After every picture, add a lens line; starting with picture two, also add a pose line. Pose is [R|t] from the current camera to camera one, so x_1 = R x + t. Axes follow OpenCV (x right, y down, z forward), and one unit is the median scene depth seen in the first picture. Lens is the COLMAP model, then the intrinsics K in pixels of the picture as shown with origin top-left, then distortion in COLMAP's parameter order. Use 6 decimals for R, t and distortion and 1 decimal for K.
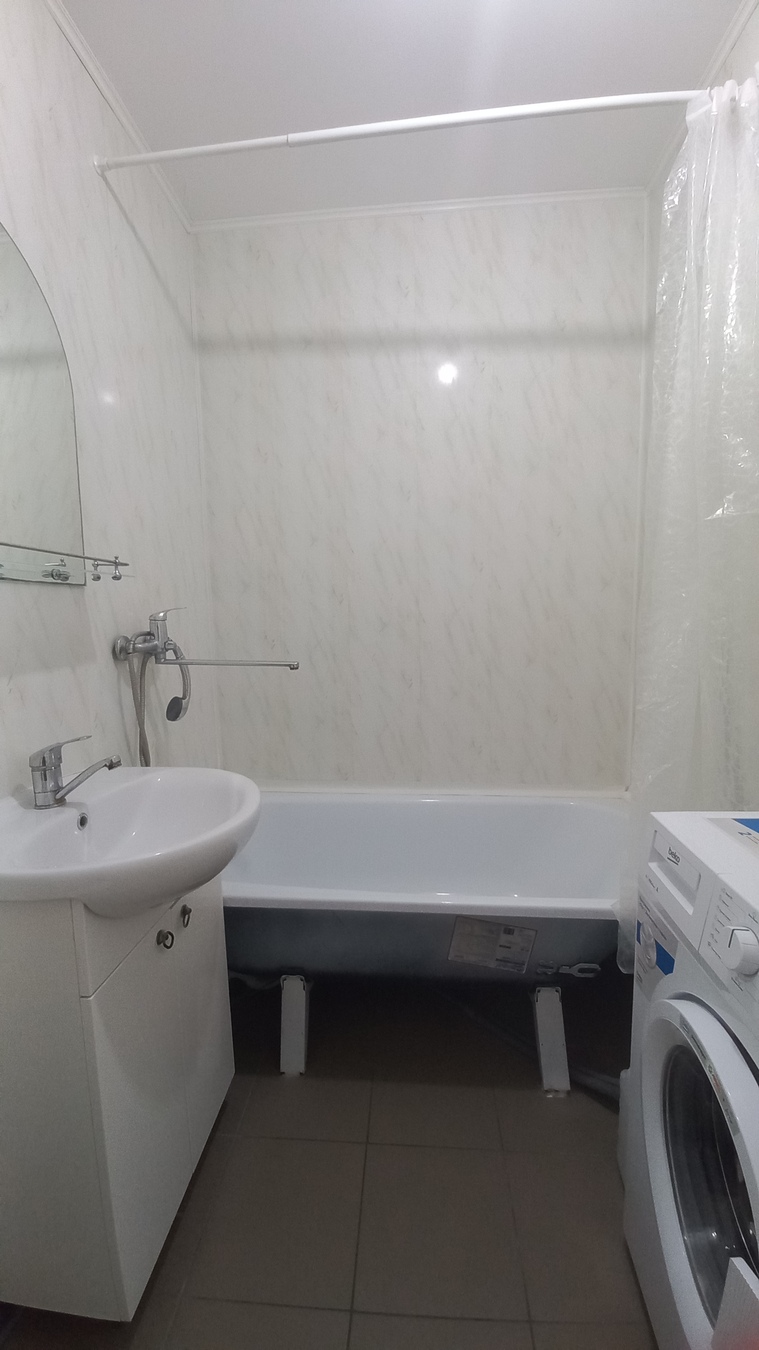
lens RADIAL K [[540.3, 0, 377.2], [0, 540.3, 672.0], [0, 0, 1]] dist [0.000741, -0.005488]
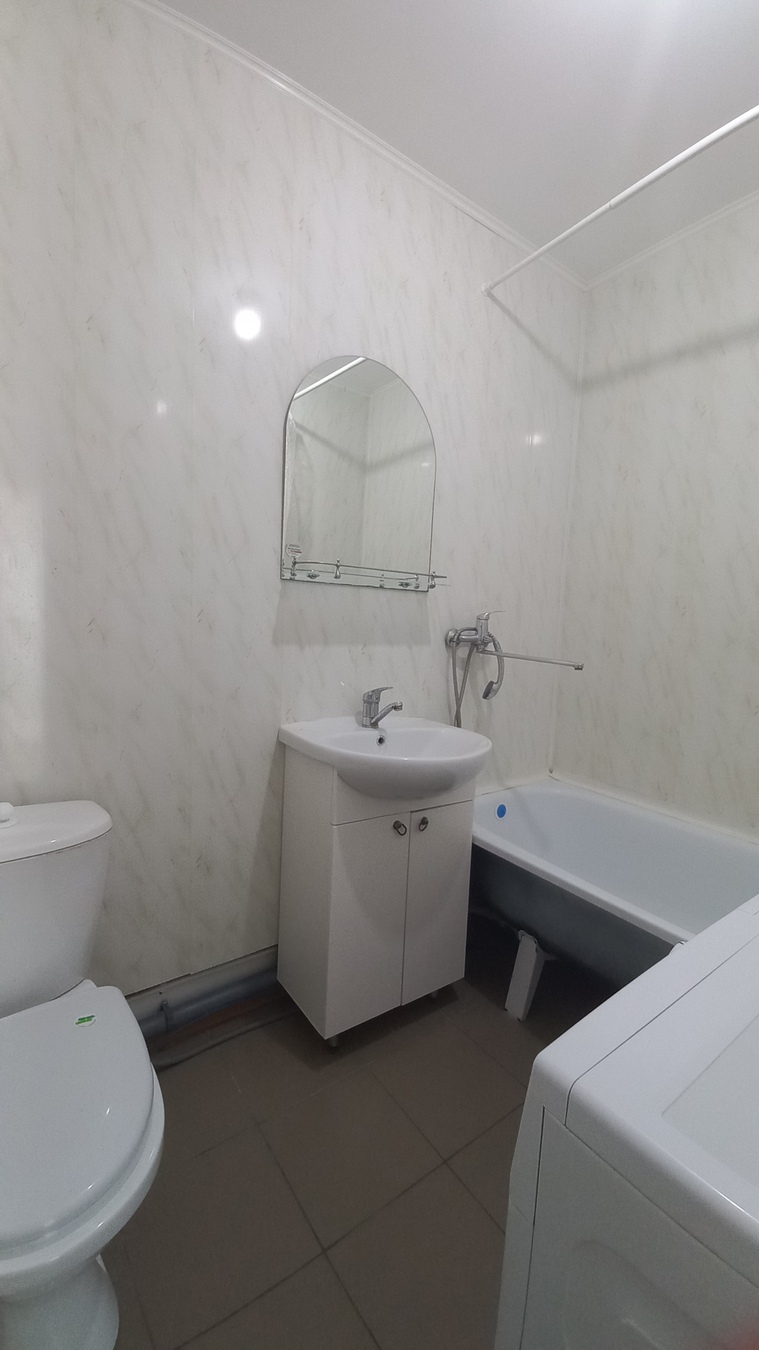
lens RADIAL K [[540.3, 0, 377.2], [0, 540.3, 672.0], [0, 0, 1]] dist [0.000741, -0.005488]
pose [[0.638416, 0.120278, -0.760236, 0.437918], [-0.141001, 0.989276, 0.038107, 0.015421], [0.756666, 0.082865, 0.648529, -0.029037]]
